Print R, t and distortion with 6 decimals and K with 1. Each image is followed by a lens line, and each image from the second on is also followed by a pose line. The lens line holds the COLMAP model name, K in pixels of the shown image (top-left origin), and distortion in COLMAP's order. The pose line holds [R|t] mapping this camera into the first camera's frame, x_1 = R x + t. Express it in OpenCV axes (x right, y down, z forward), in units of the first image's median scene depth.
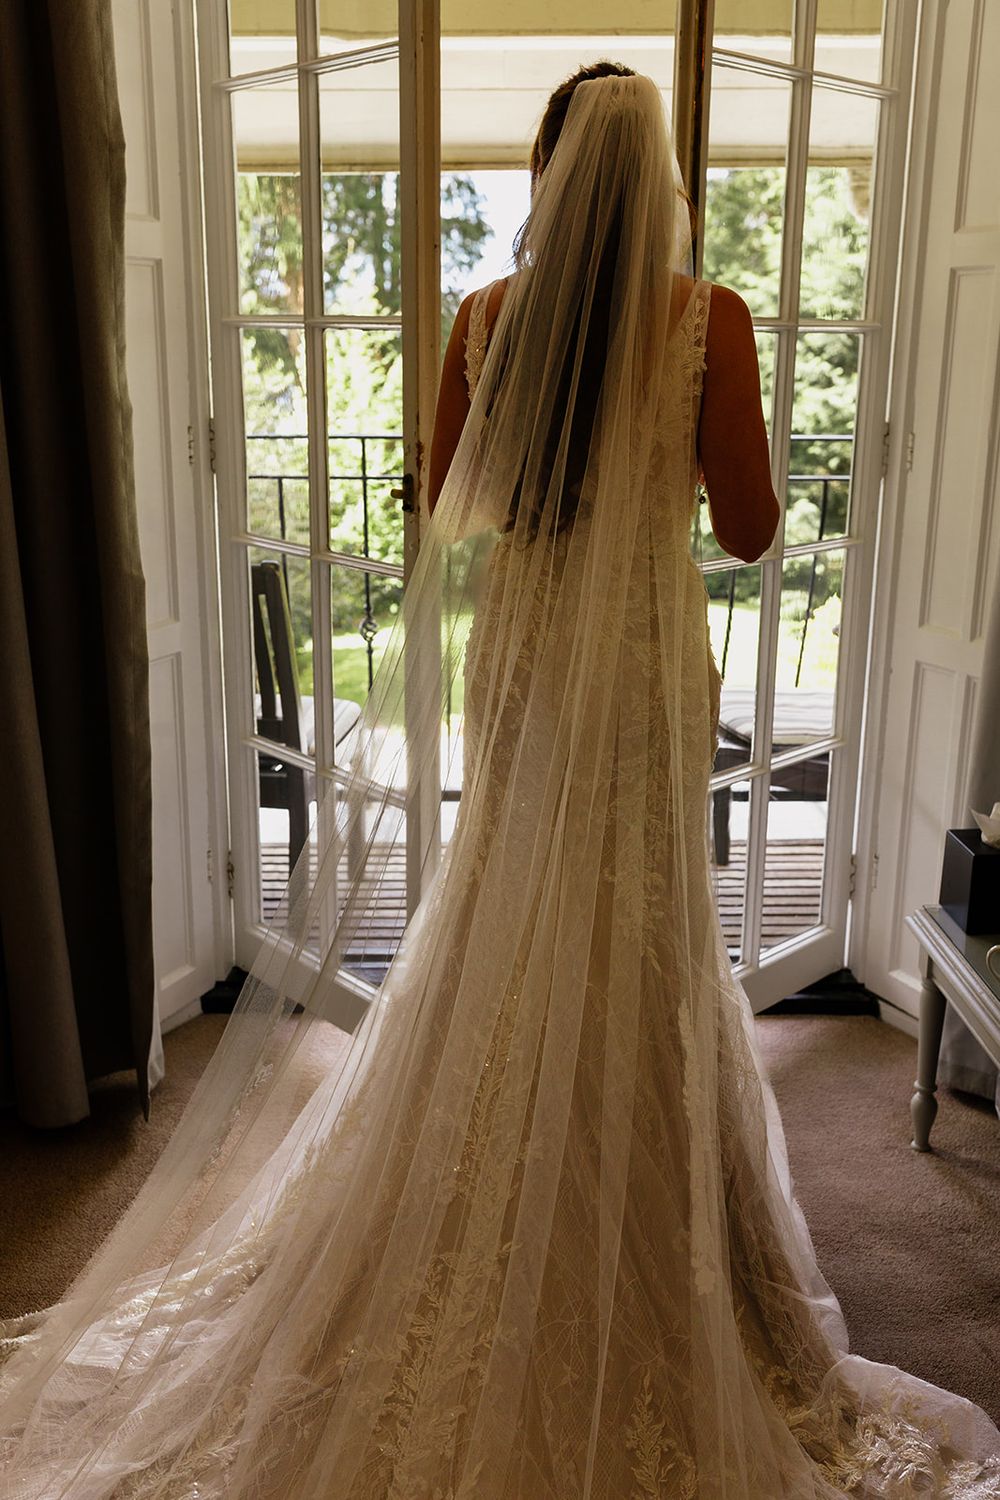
lens RADIAL K [[1493.0, 0, 500.0], [0, 1493.0, 750.0], [0, 0, 1]] dist [0.024651, -0.034782]
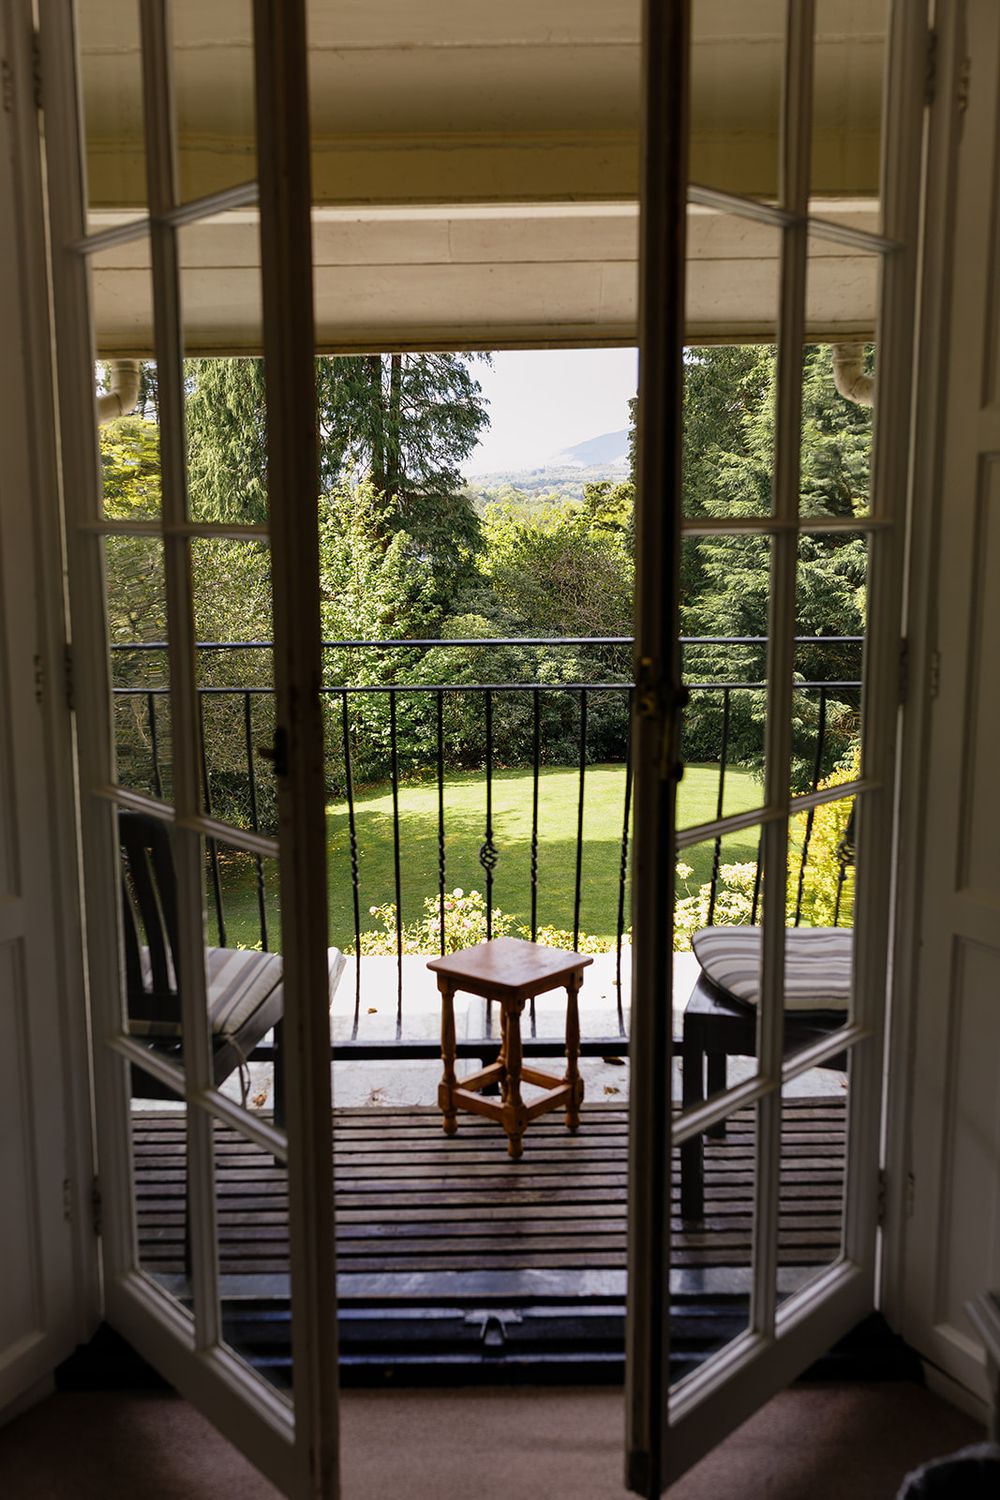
lens RADIAL K [[1453.5, 0, 500.0], [0, 1453.5, 750.0], [0, 0, 1]] dist [0.018191, -0.005243]
pose [[0.999917, -0.012844, 0.000283, 0.036148], [0.012799, 0.994013, -0.108508, -0.070079], [0.001113, 0.108502, 0.994096, 0.206037]]
